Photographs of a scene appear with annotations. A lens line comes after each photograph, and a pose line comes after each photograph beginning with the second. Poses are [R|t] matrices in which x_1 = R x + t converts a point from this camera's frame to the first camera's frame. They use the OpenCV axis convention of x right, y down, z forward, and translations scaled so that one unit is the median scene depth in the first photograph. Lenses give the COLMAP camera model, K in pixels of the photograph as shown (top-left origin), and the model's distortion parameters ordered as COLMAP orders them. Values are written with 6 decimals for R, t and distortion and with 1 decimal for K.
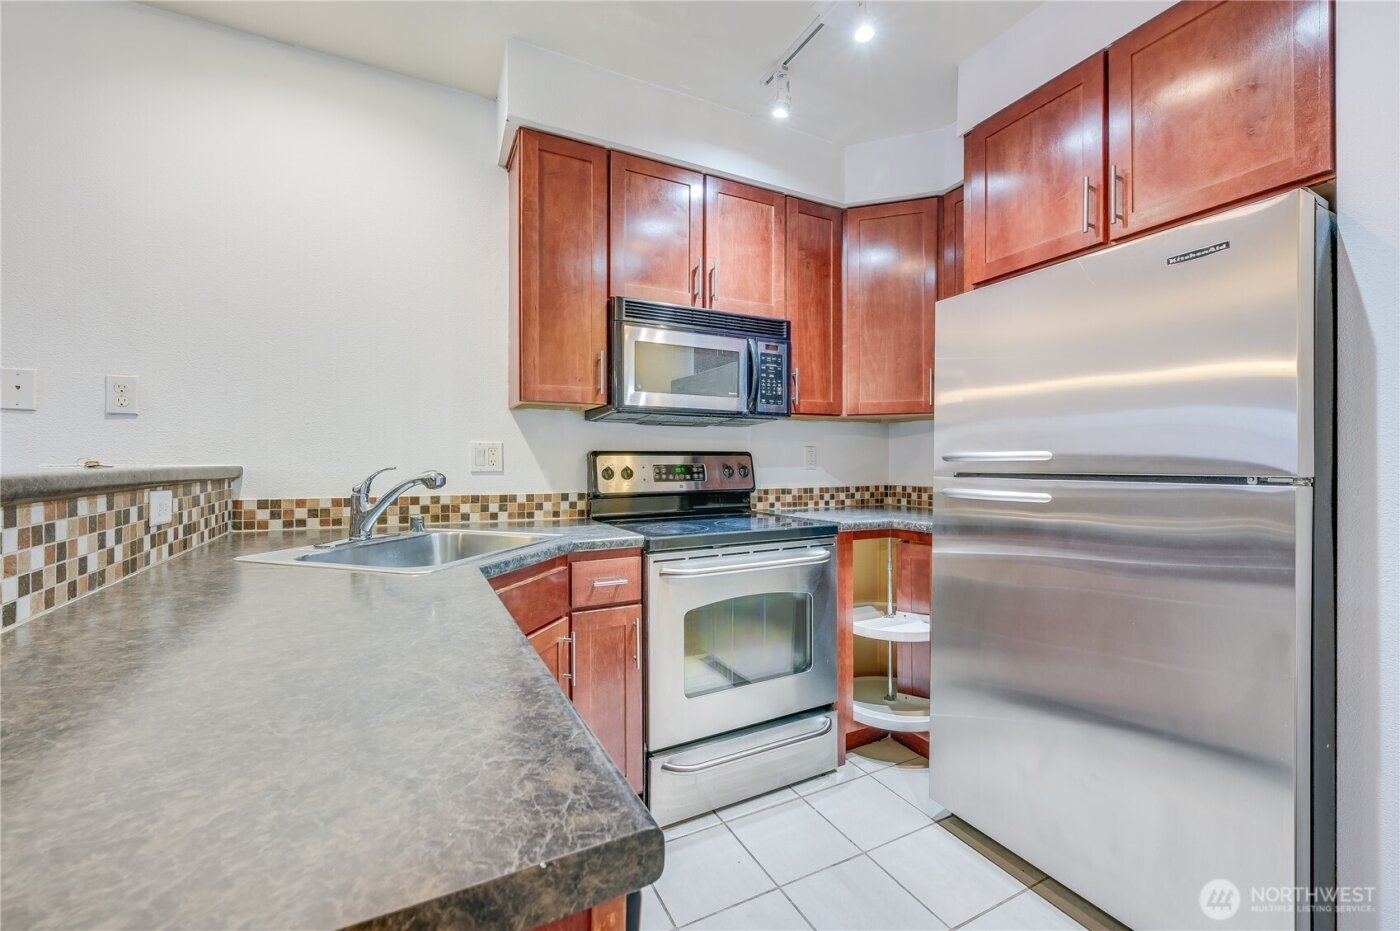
lens RADIAL K [[566.2, 0, 699.5], [0, 566.2, 461.1], [0, 0, 1]] dist [-0.000259, -0.000010]
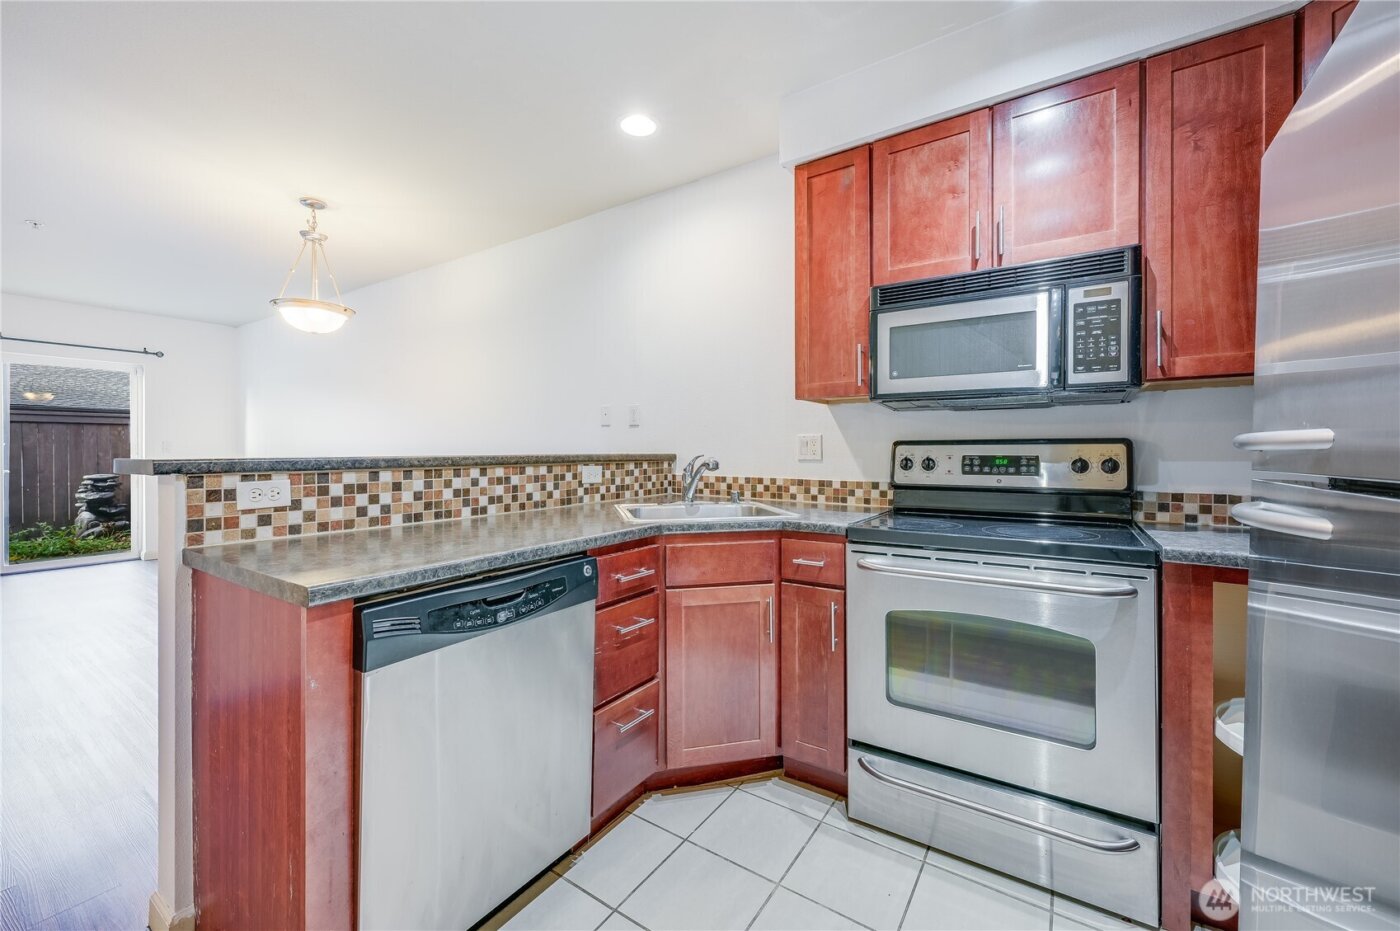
lens RADIAL K [[553.9, 0, 698.7], [0, 553.9, 452.1], [0, 0, 1]] dist [0.000192, 0.000043]
pose [[0.490672, 0.002312, -0.871341, 0.529524], [-0.002640, 0.999996, 0.001166, 0.001692], [0.871340, 0.001728, 0.490676, 0.235125]]
